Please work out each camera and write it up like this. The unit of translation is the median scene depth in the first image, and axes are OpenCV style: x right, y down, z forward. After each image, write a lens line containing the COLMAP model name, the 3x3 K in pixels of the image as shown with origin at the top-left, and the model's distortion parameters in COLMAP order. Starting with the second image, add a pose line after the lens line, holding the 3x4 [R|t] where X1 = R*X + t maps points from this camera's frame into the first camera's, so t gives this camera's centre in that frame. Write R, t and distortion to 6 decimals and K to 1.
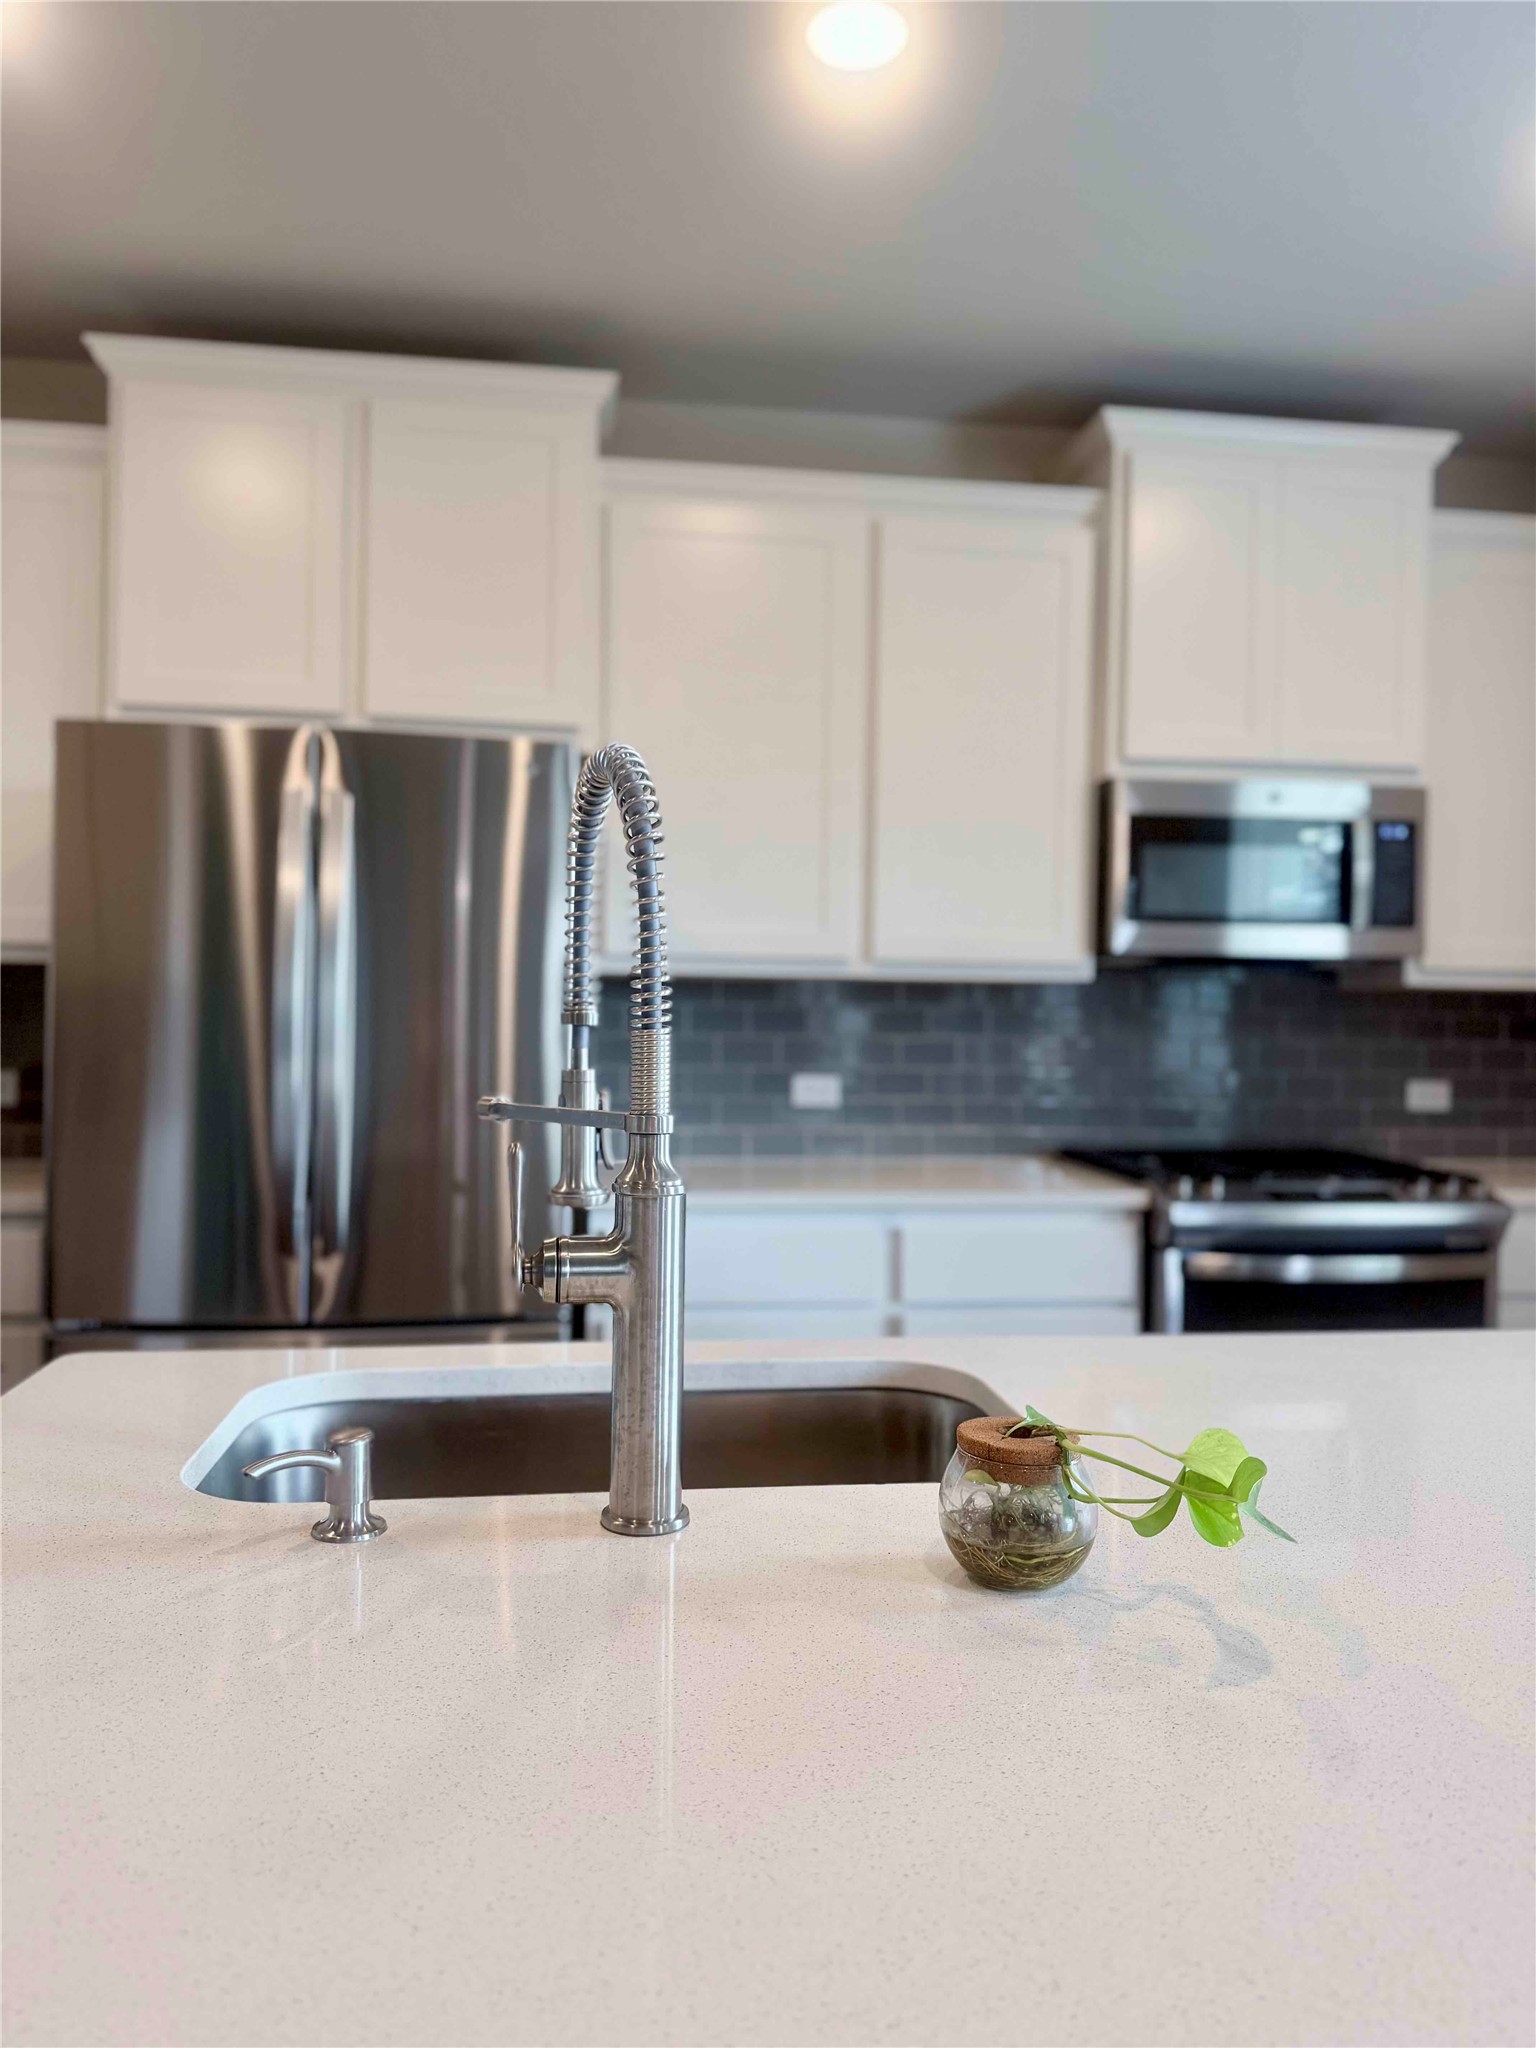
lens RADIAL K [[1472.3, 0, 770.3], [0, 1472.3, 1033.0], [0, 0, 1]] dist [0.033482, -0.034888]
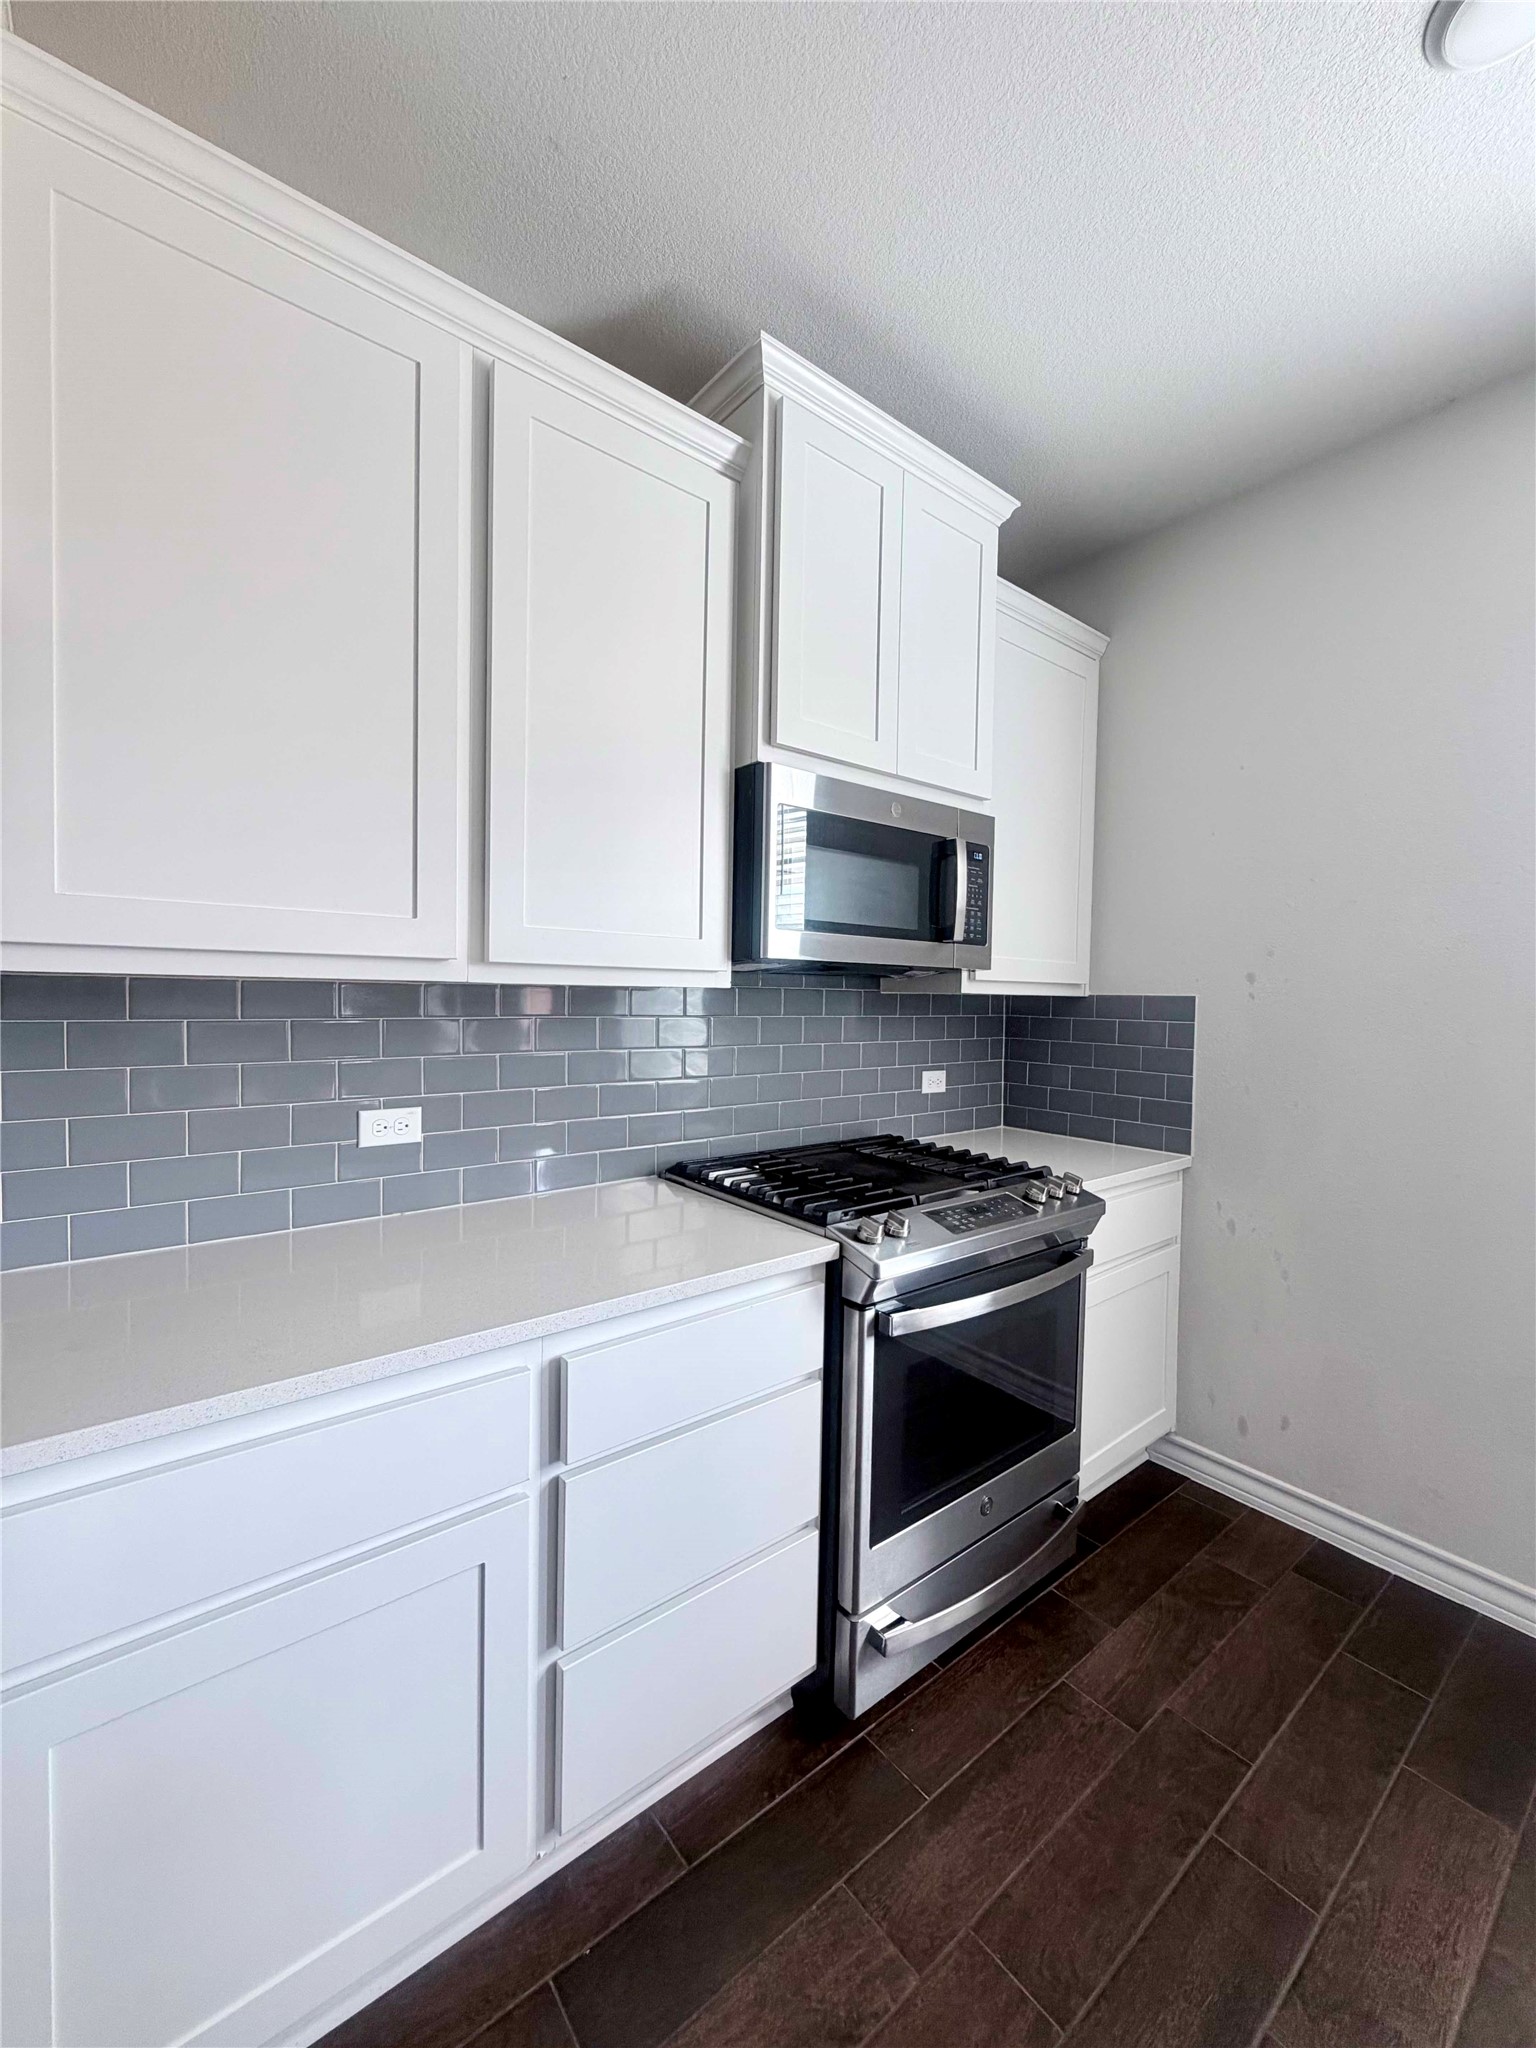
lens RADIAL K [[820.0, 0, 765.7], [0, 820.0, 1012.6], [0, 0, 1]] dist [-0.000569, 0.001038]
pose [[0.859575, -0.009870, 0.510914, -0.021343], [0.003846, 0.999910, 0.012846, -0.028183], [-0.510995, -0.009077, 0.859536, 0.565487]]
